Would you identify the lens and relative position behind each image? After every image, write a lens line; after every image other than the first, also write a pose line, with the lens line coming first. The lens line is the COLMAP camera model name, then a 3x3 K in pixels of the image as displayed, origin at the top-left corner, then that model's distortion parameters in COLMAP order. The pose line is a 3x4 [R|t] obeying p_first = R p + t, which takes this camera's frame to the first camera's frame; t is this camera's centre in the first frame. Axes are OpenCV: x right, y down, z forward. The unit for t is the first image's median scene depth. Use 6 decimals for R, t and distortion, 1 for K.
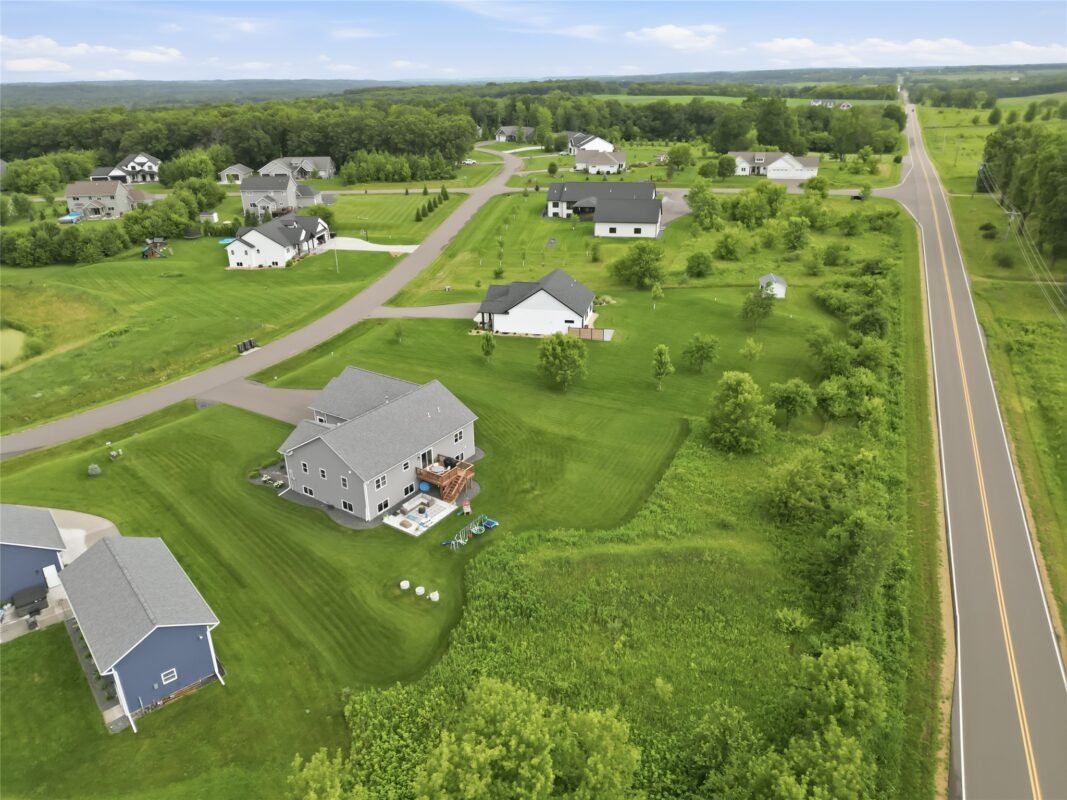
lens RADIAL K [[740.7, 0, 530.3], [0, 740.7, 405.3], [0, 0, 1]] dist [0.088182, -0.094159]
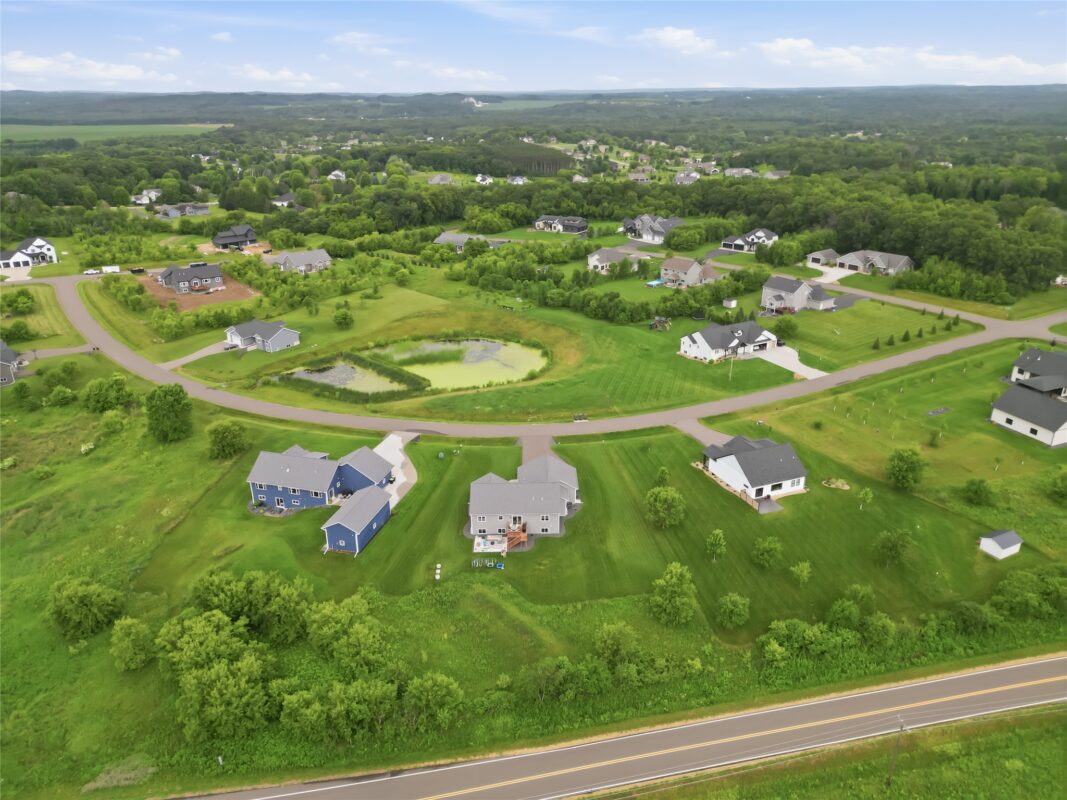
lens RADIAL K [[740.7, 0, 530.3], [0, 740.7, 405.3], [0, 0, 1]] dist [0.088182, -0.094159]
pose [[0.570035, 0.331683, -0.751696, 0.516723], [-0.333913, 0.929454, 0.156900, -0.218004], [0.750708, 0.161563, 0.640574, -0.076926]]
